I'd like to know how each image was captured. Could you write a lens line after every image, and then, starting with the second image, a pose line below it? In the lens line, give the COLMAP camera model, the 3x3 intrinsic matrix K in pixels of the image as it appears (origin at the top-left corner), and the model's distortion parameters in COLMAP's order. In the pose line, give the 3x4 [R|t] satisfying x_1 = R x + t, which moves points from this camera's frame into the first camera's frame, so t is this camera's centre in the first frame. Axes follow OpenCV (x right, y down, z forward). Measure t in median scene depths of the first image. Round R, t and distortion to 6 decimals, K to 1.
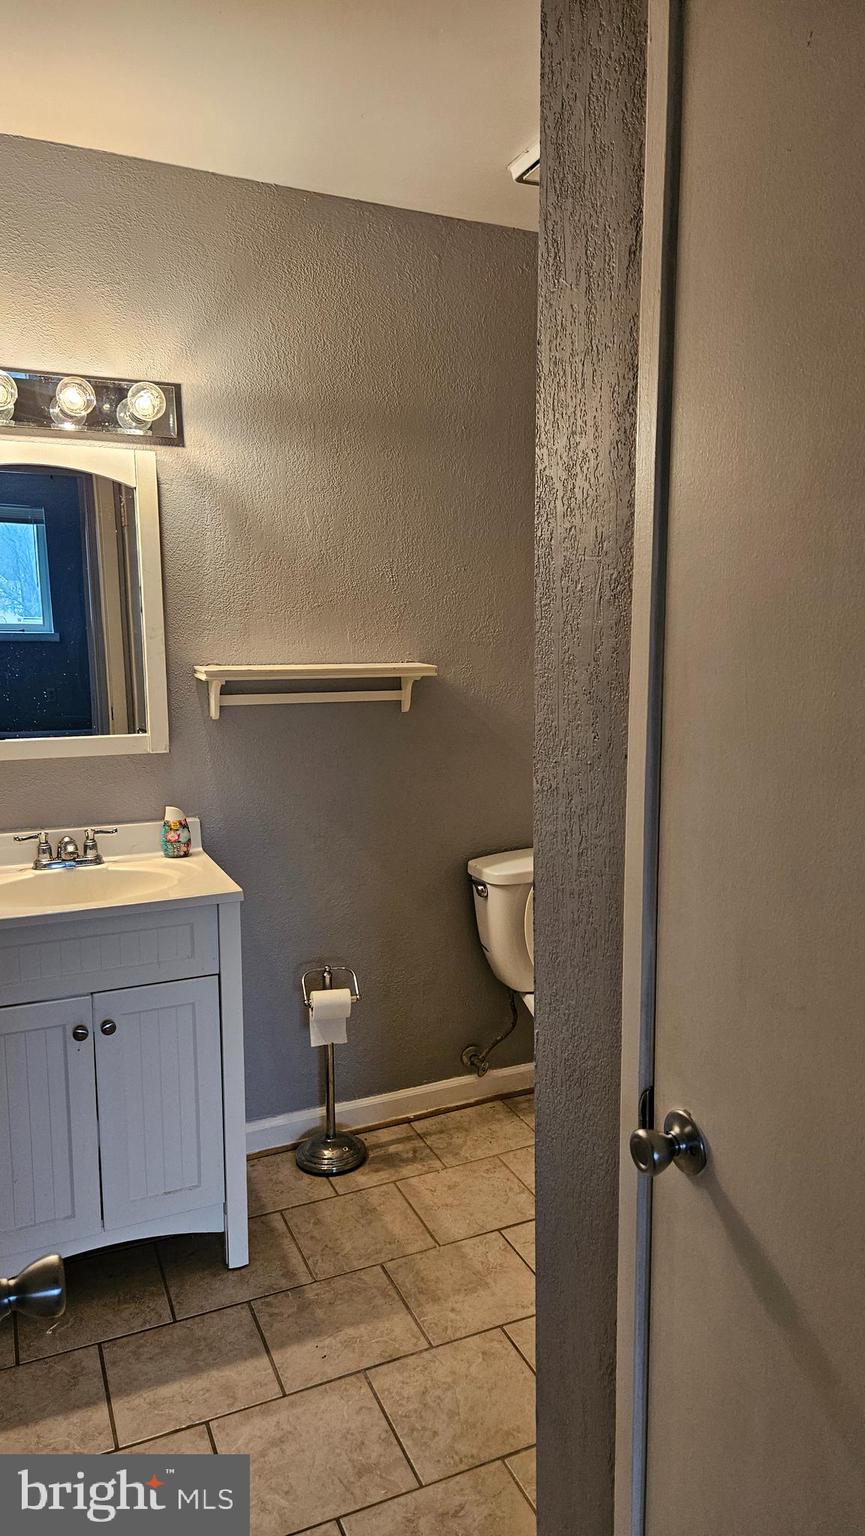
lens RADIAL K [[1044.4, 0, 438.7], [0, 1044.4, 774.8], [0, 0, 1]] dist [0.059899, -0.011615]
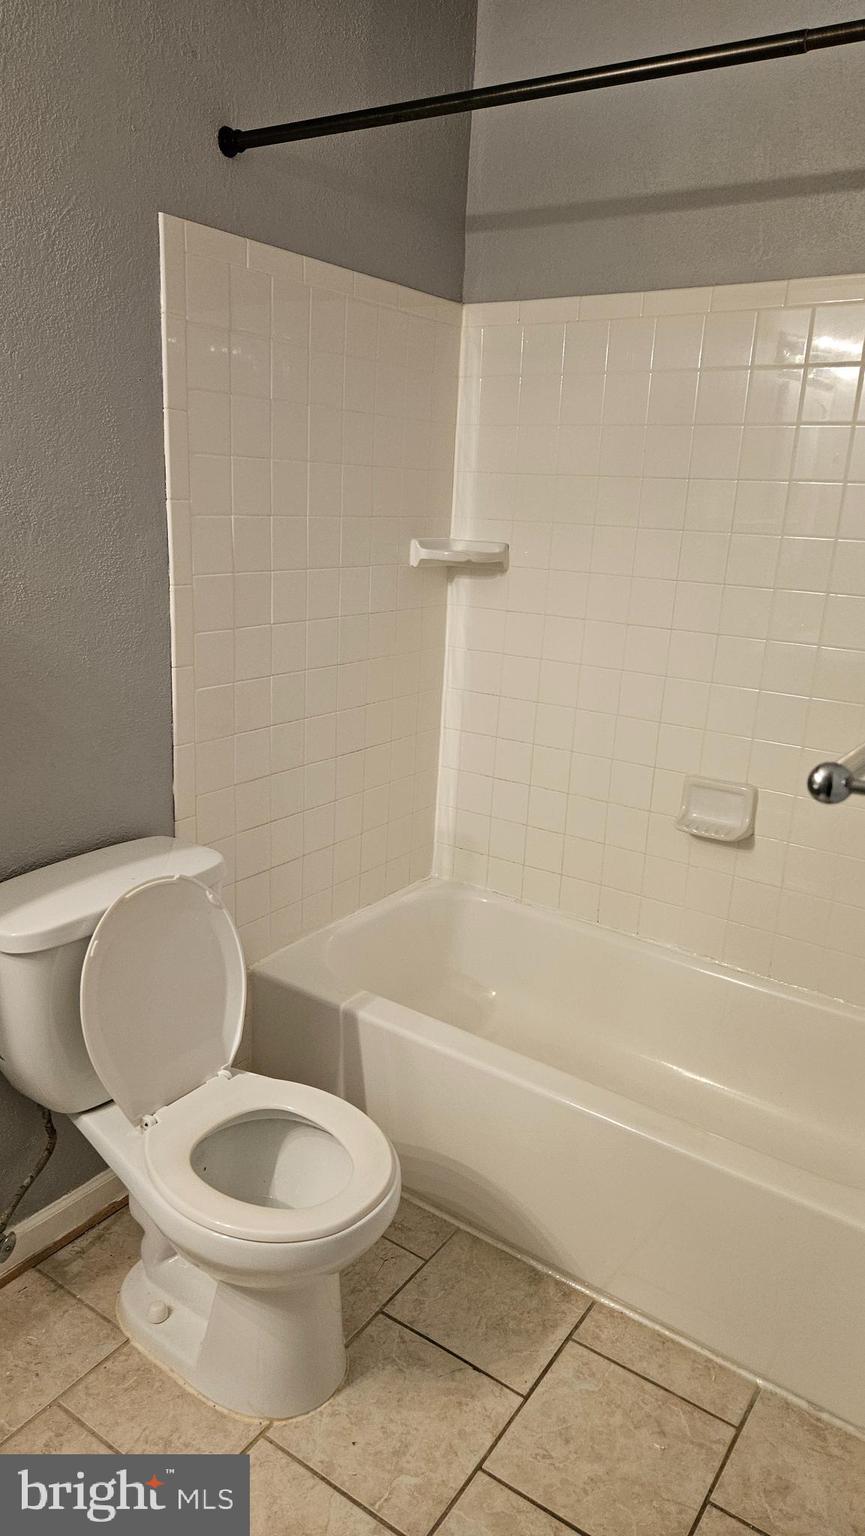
lens RADIAL K [[1044.4, 0, 430.2], [0, 1044.4, 770.5], [0, 0, 1]] dist [0.059899, -0.011615]
pose [[0.844410, -0.107559, 0.524788, -0.058029], [0.035216, 0.988662, 0.145969, -0.085304], [-0.534539, -0.104777, 0.838624, 0.574890]]
